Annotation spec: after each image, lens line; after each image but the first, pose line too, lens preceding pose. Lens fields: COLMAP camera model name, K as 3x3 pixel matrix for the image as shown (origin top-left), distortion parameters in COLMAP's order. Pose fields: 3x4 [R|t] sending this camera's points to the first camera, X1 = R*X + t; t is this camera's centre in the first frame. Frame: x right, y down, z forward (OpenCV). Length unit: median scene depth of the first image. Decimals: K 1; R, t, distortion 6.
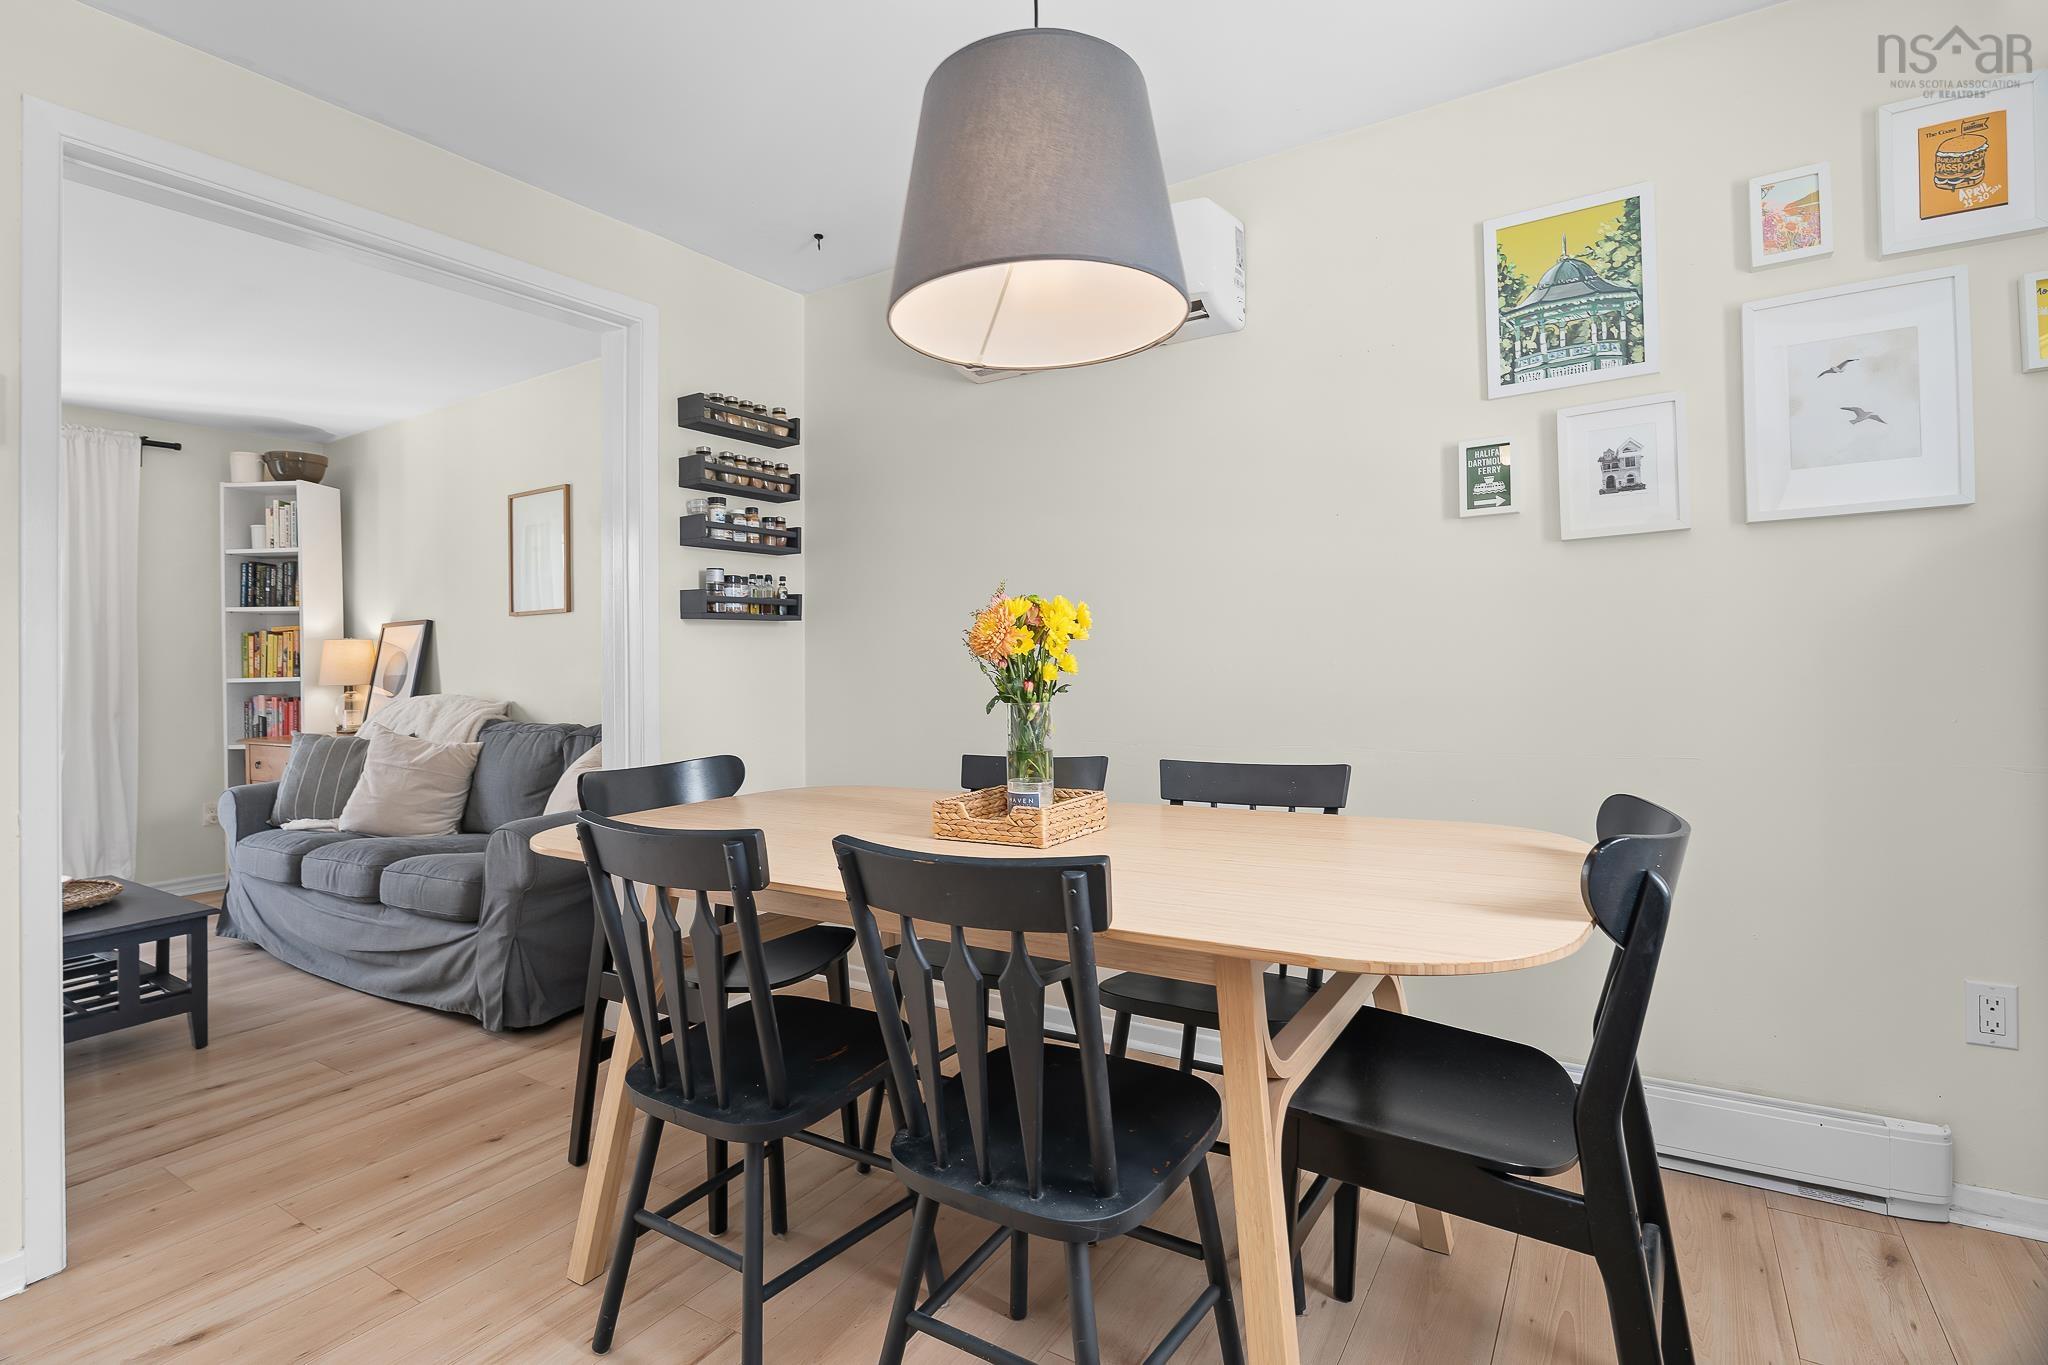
lens RADIAL K [[979.3, 0, 1008.4], [0, 979.3, 650.3], [0, 0, 1]] dist [-0.005148, -0.000299]
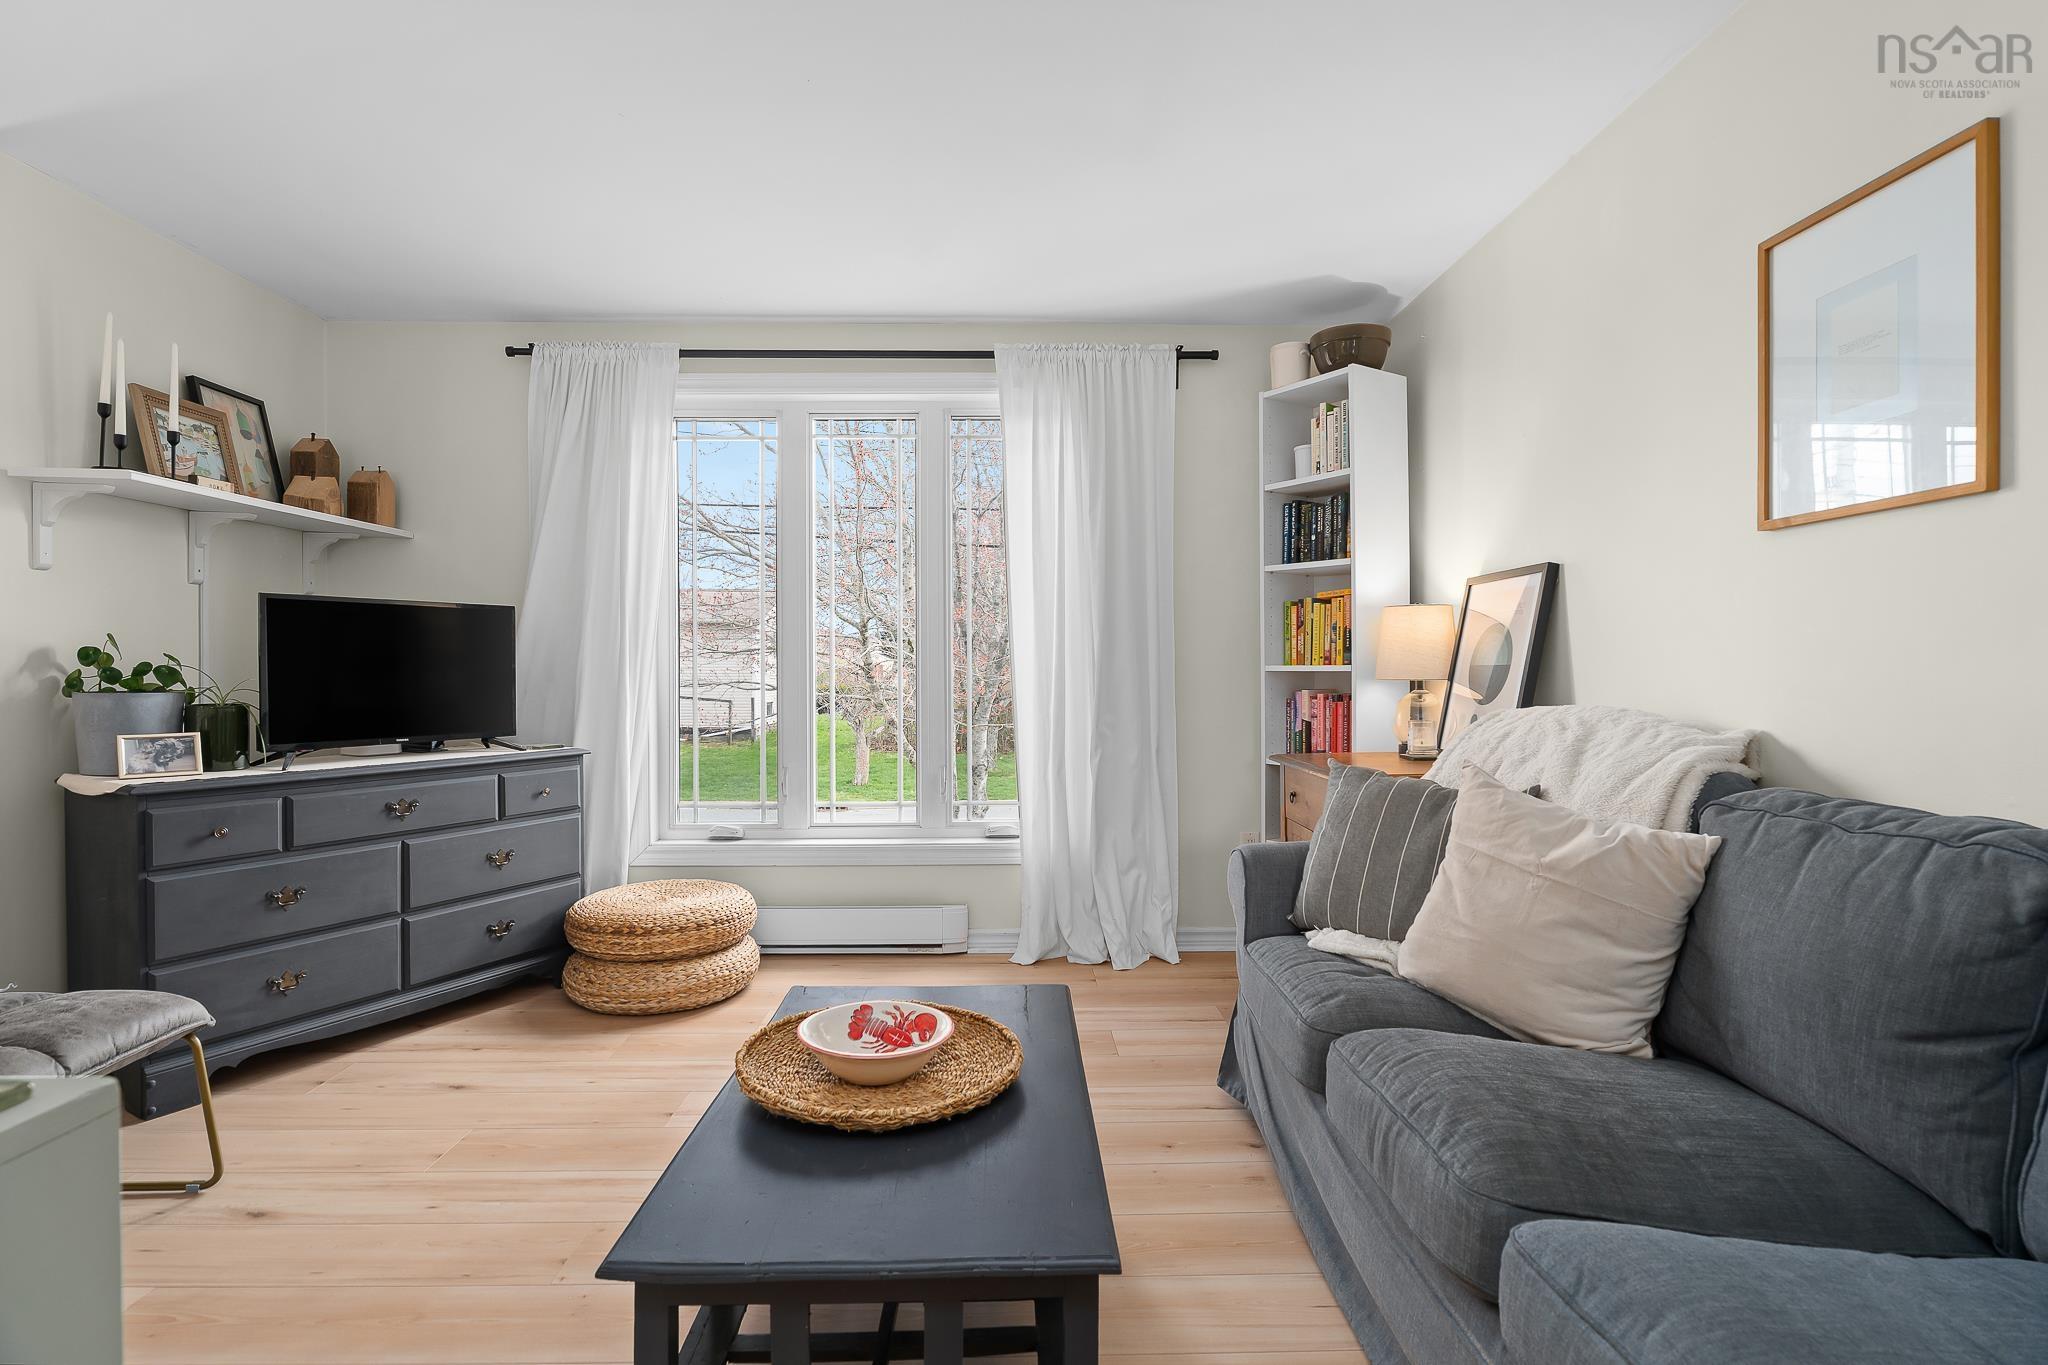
lens RADIAL K [[988.7, 0, 1020.0], [0, 988.7, 672.4], [0, 0, 1]] dist [-0.009479, 0.000975]
pose [[0.562294, 0.023787, -0.826595, -0.491078], [0.002510, 0.999532, 0.030472, 0.018615], [0.826934, -0.019209, 0.561971, 0.721304]]
